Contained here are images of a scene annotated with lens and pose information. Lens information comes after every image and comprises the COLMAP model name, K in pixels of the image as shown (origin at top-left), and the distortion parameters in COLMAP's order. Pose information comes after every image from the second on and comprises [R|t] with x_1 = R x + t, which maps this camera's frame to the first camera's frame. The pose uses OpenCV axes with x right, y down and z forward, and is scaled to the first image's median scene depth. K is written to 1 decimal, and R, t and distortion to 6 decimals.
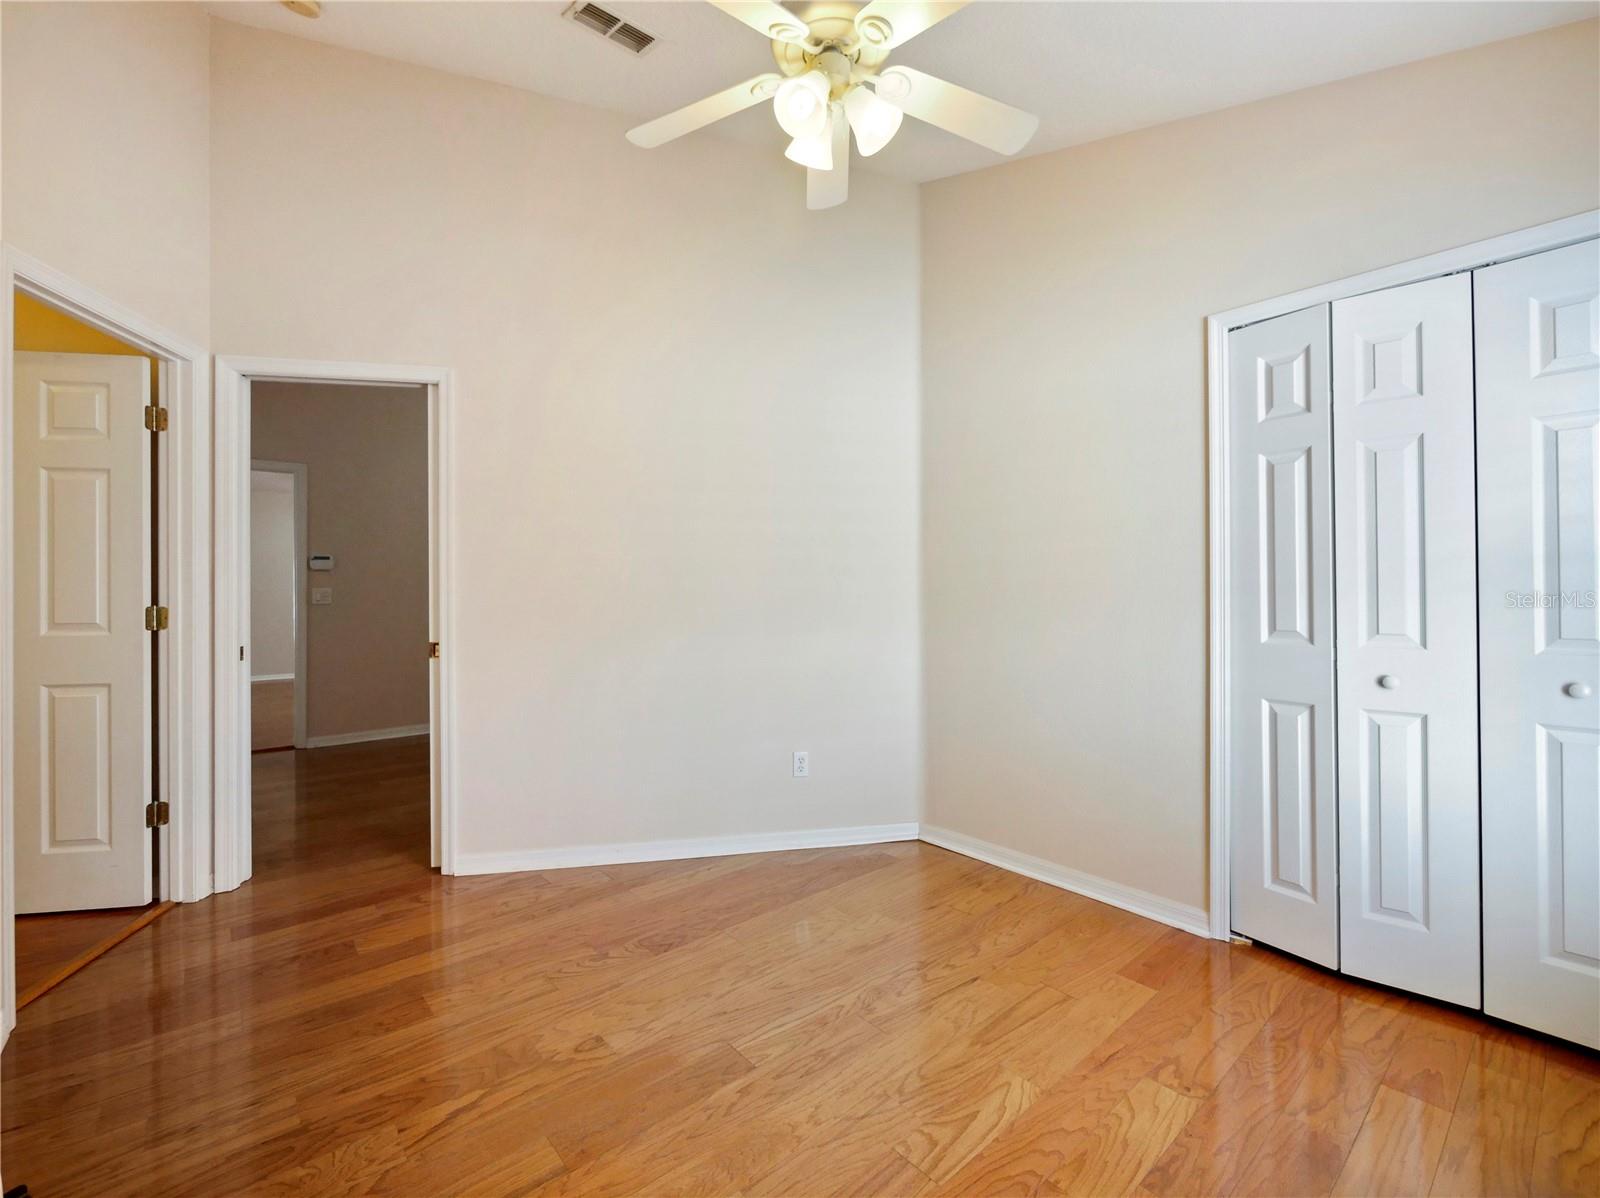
lens RADIAL K [[679.6, 0, 792.5], [0, 679.6, 598.8], [0, 0, 1]] dist [-0.002885, 0.000009]
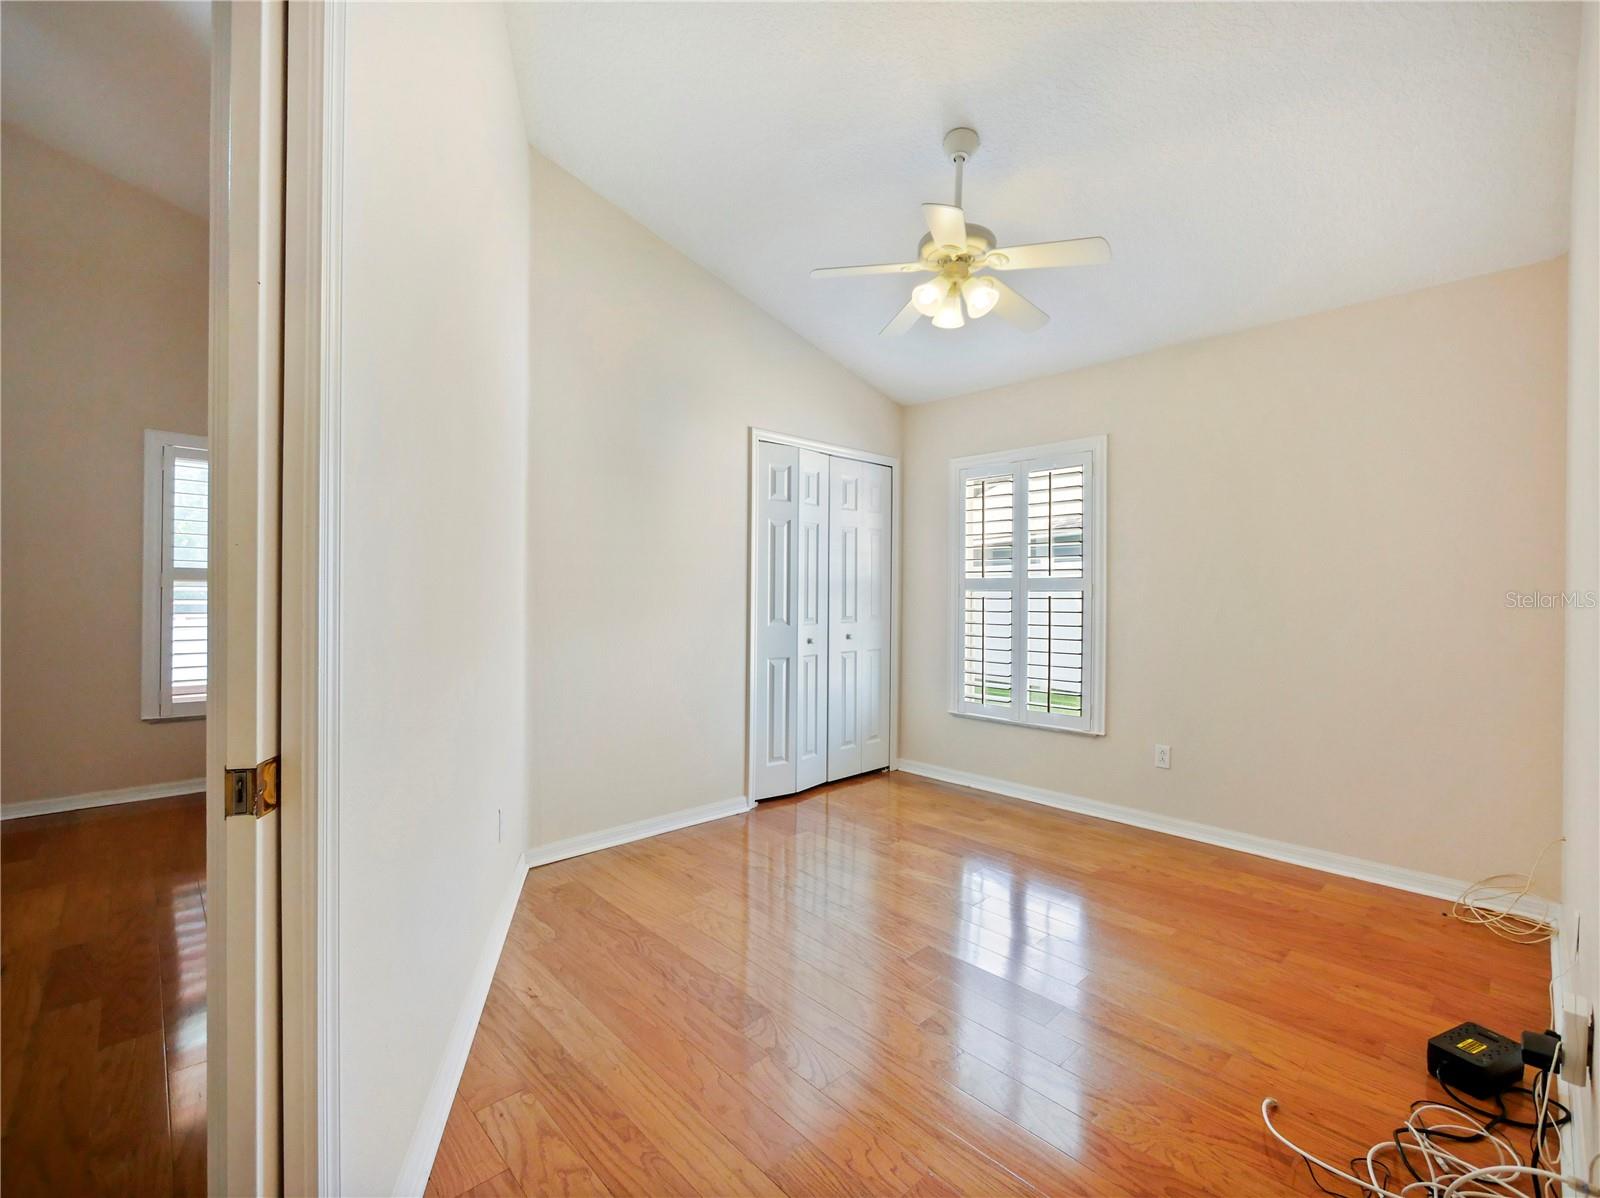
lens RADIAL K [[679.6, 0, 792.5], [0, 679.6, 598.8], [0, 0, 1]] dist [-0.002885, 0.000009]
pose [[-0.025737, 0.001487, 0.999668, -1.100371], [0.001957, 0.999997, -0.001437, -0.003087], [-0.999667, 0.001920, -0.025740, 1.019064]]
